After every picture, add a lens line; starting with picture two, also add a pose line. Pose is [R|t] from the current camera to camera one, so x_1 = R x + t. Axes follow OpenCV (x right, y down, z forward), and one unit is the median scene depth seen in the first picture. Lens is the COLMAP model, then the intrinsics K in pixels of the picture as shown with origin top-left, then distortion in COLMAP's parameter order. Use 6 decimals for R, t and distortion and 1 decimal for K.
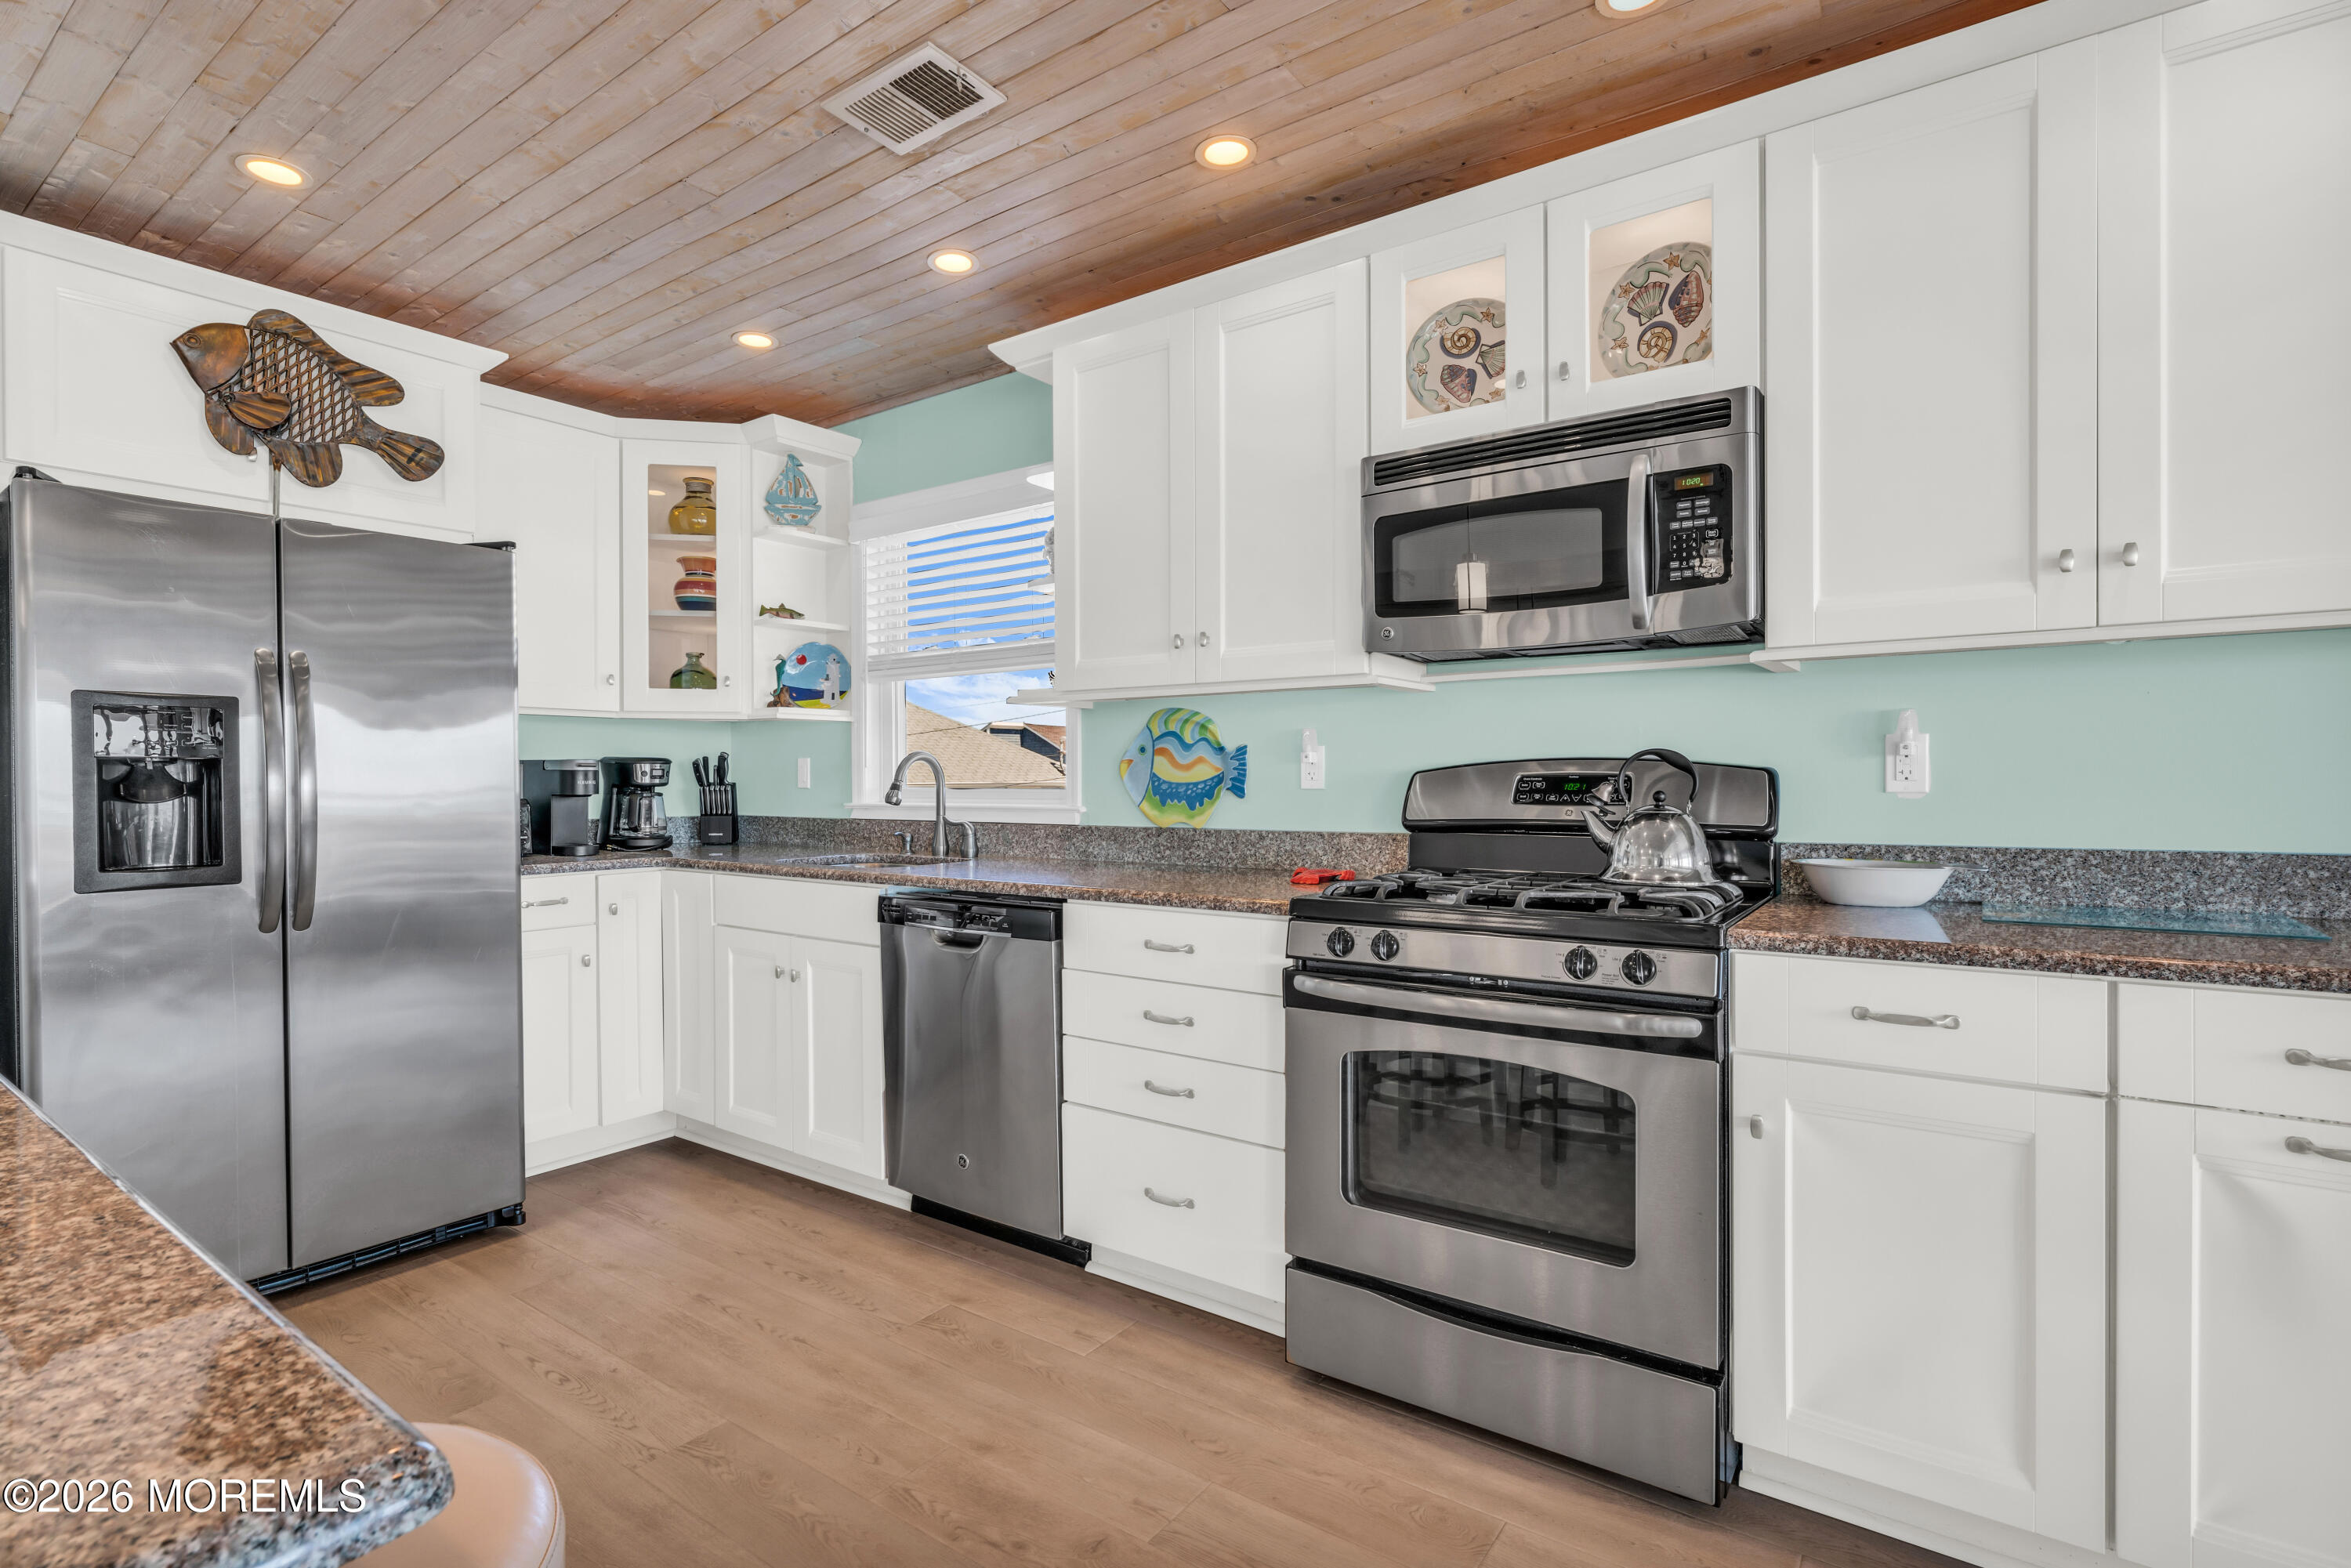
lens RADIAL K [[1117.2, 0, 1168.0], [0, 1117.2, 789.1], [0, 0, 1]] dist [-0.000416, -0.000828]
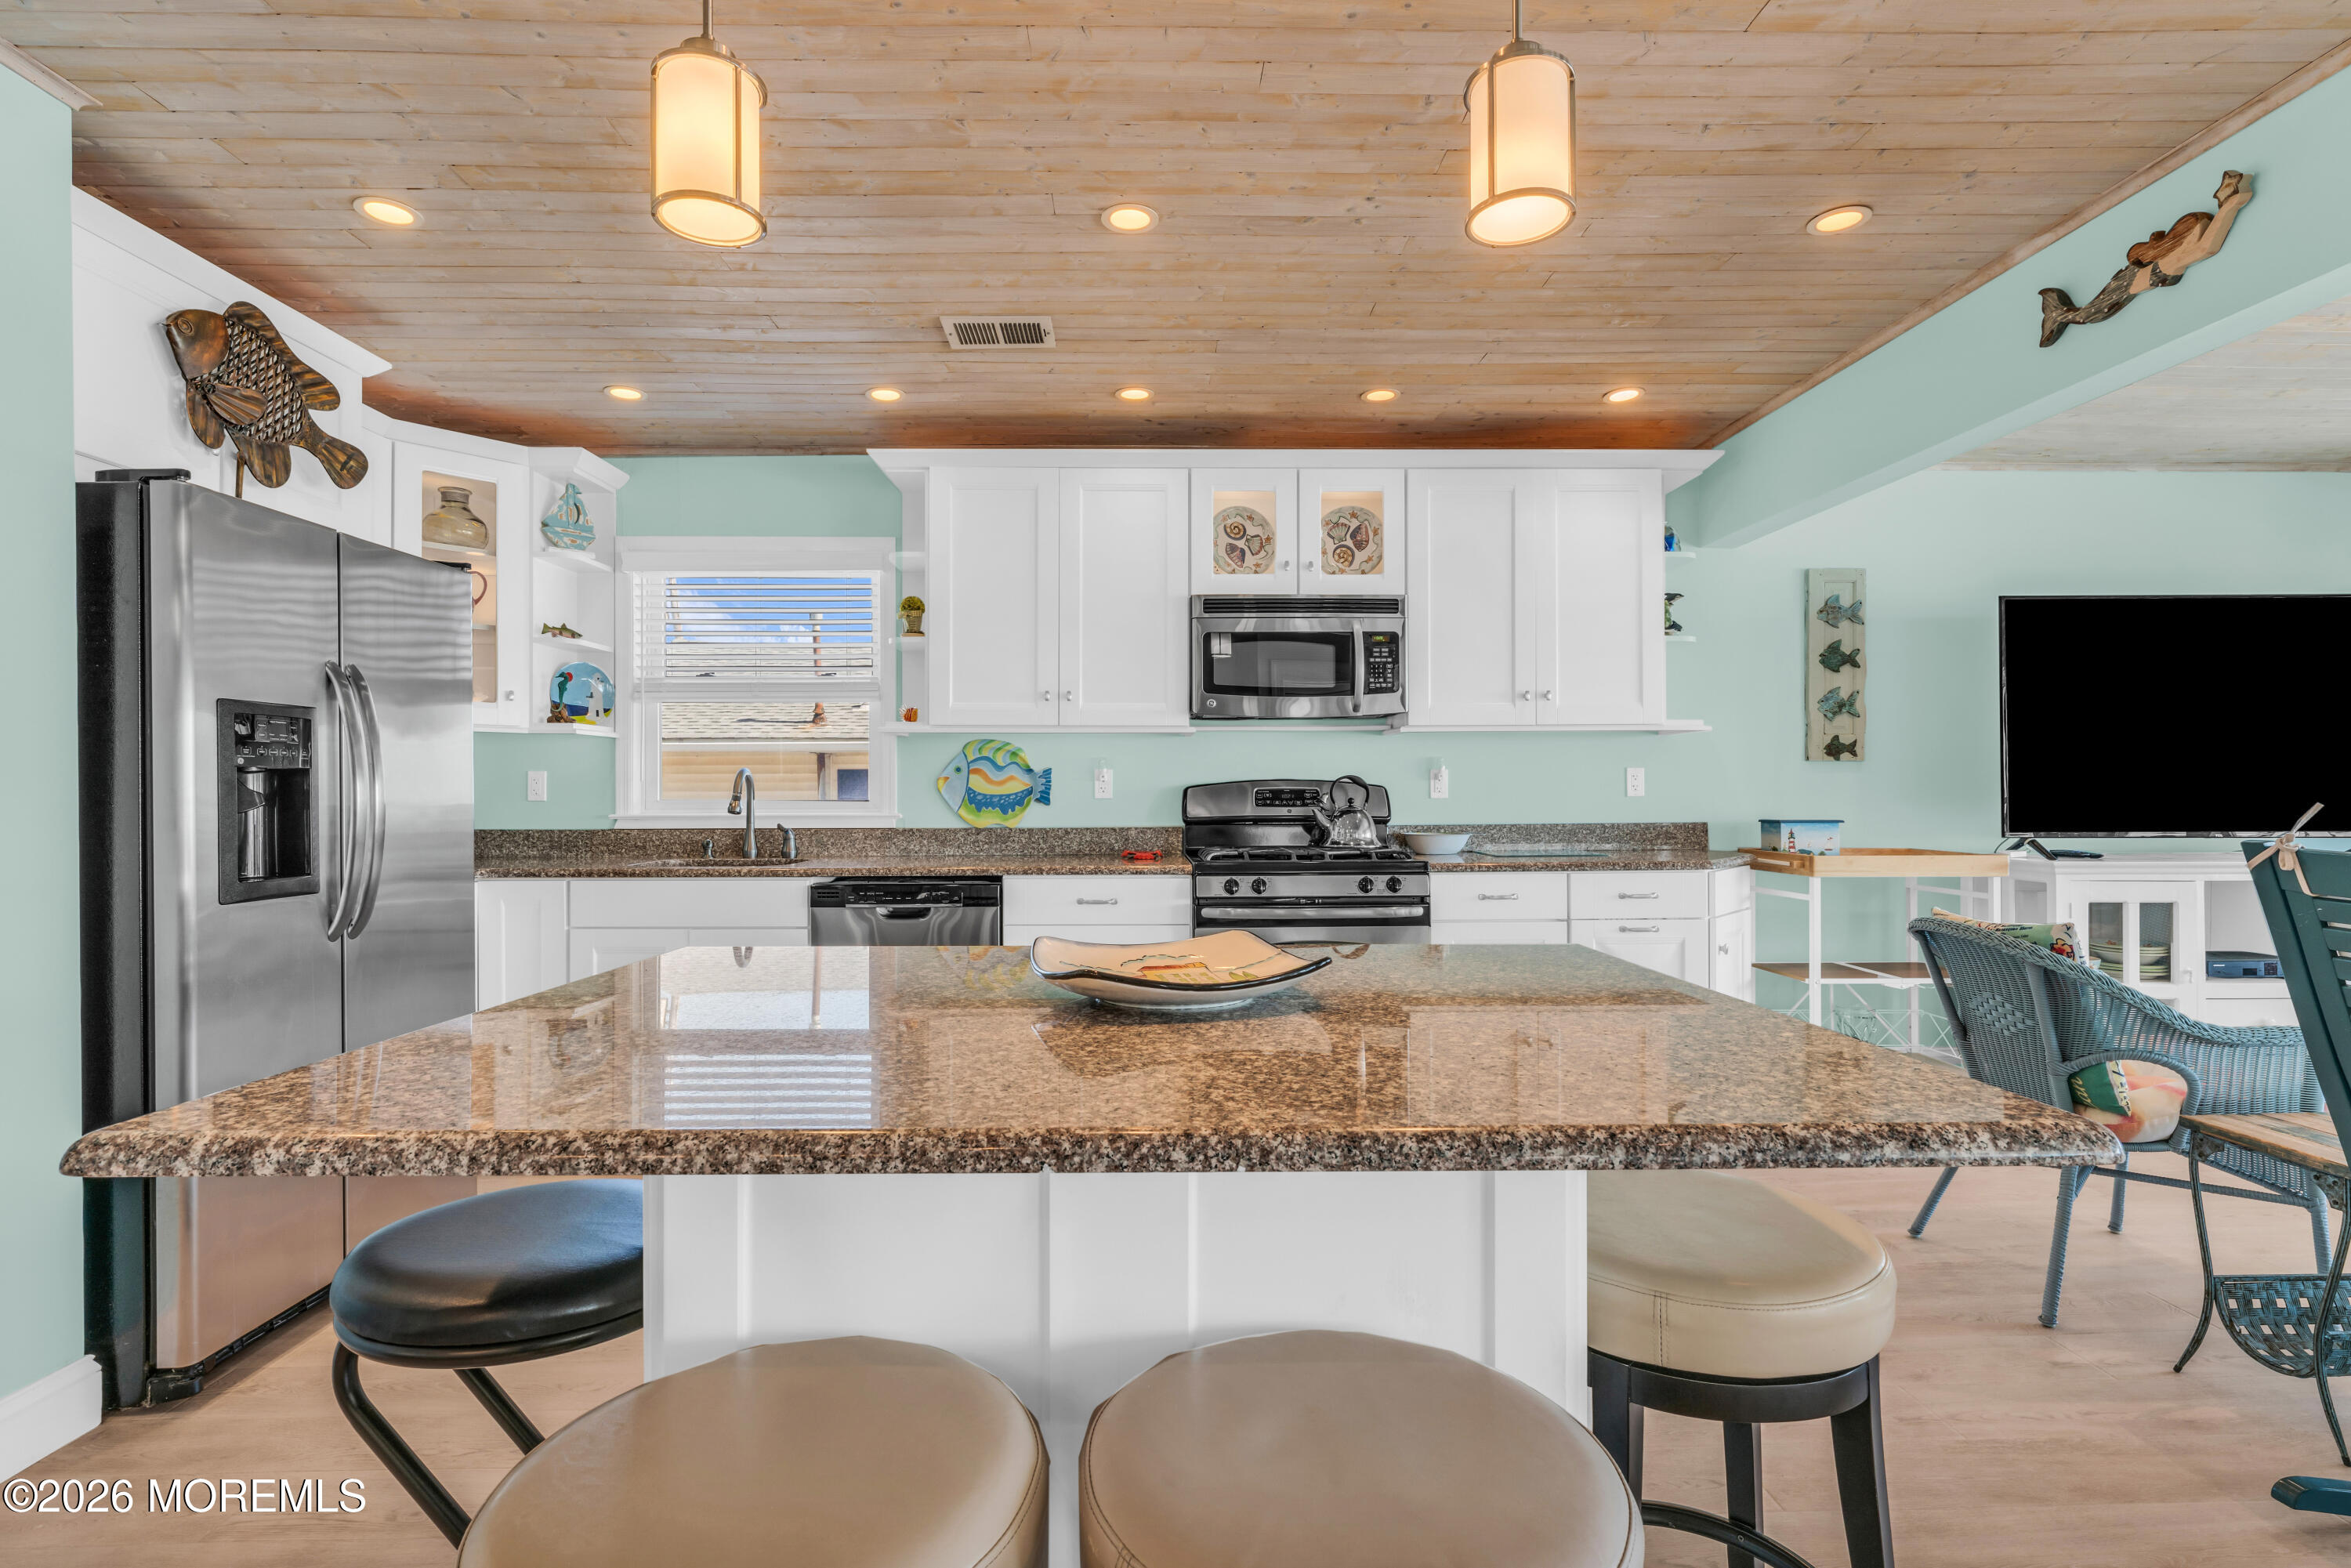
lens RADIAL K [[1117.2, 0, 1168.0], [0, 1117.2, 789.1], [0, 0, 1]] dist [-0.000416, -0.000828]
pose [[0.798069, 0.003553, 0.602556, -0.814353], [0.005802, 0.999891, -0.013580, 0.009241], [-0.602539, 0.014334, 0.797961, -0.265273]]
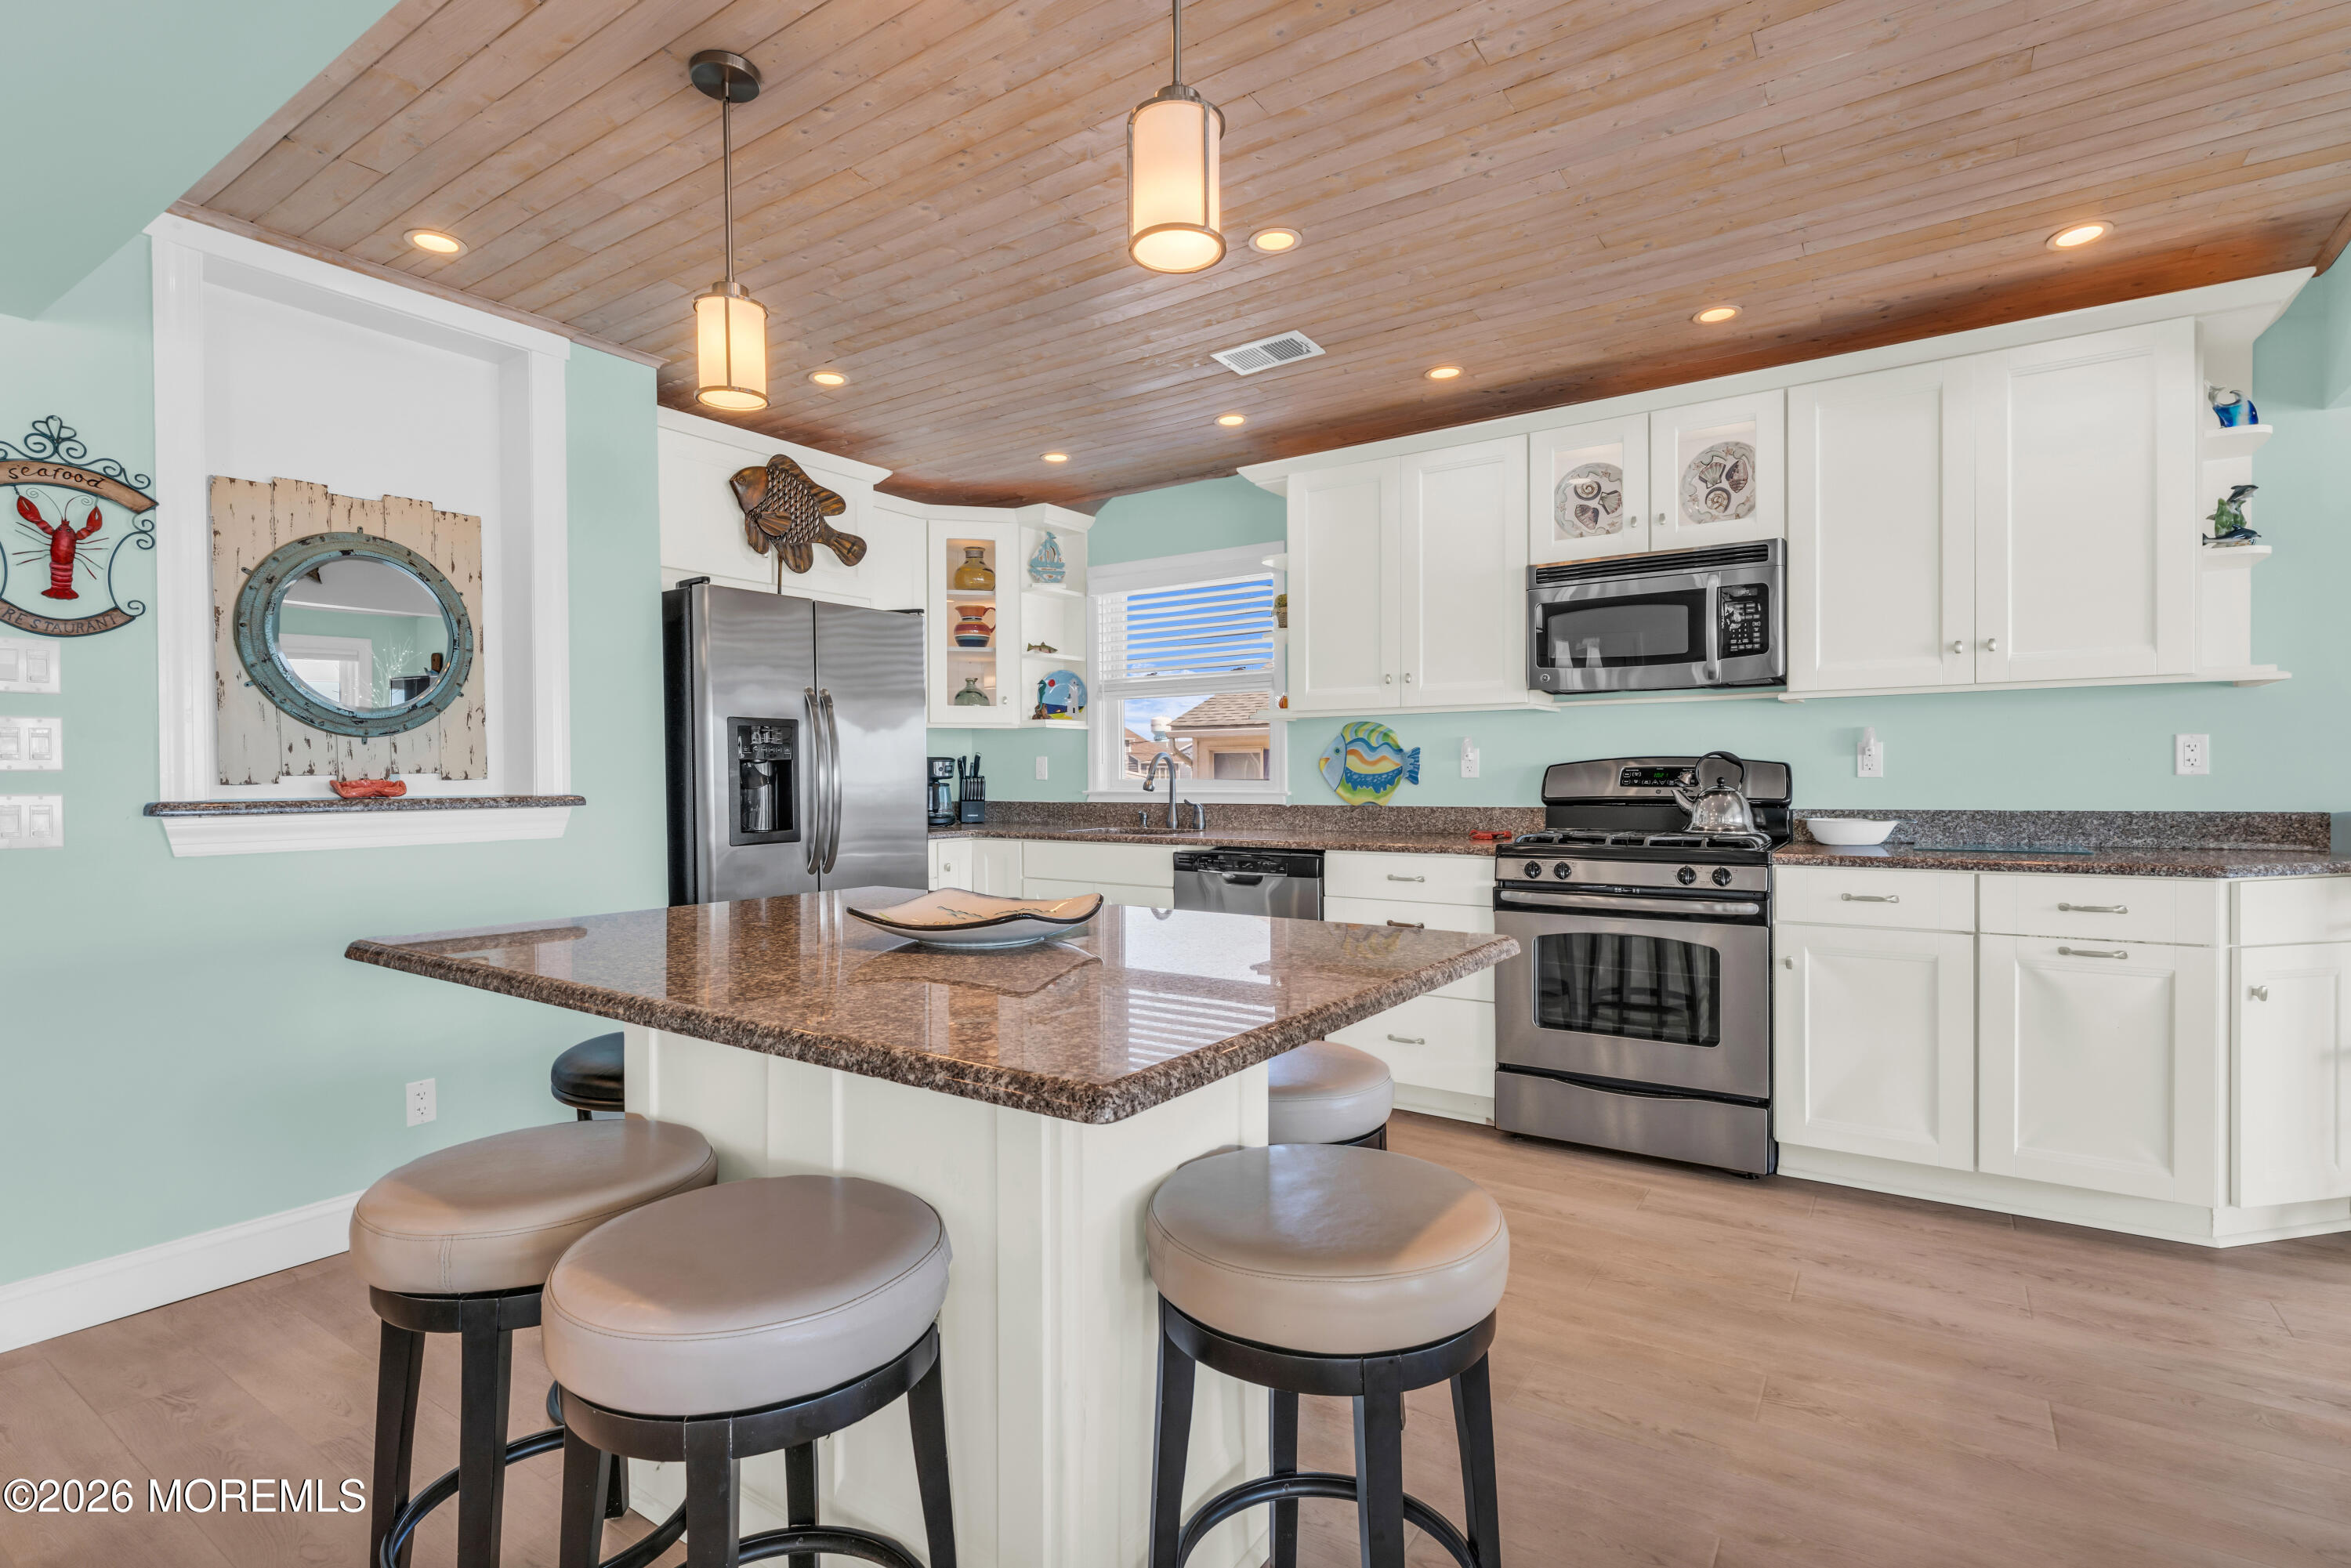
lens RADIAL K [[1117.2, 0, 1168.0], [0, 1117.2, 789.1], [0, 0, 1]] dist [-0.000416, -0.000828]
pose [[0.999597, -0.003567, 0.028177, -0.363970], [0.003450, 0.999985, 0.004194, 0.008375], [-0.028191, -0.004095, 0.999594, -0.535615]]
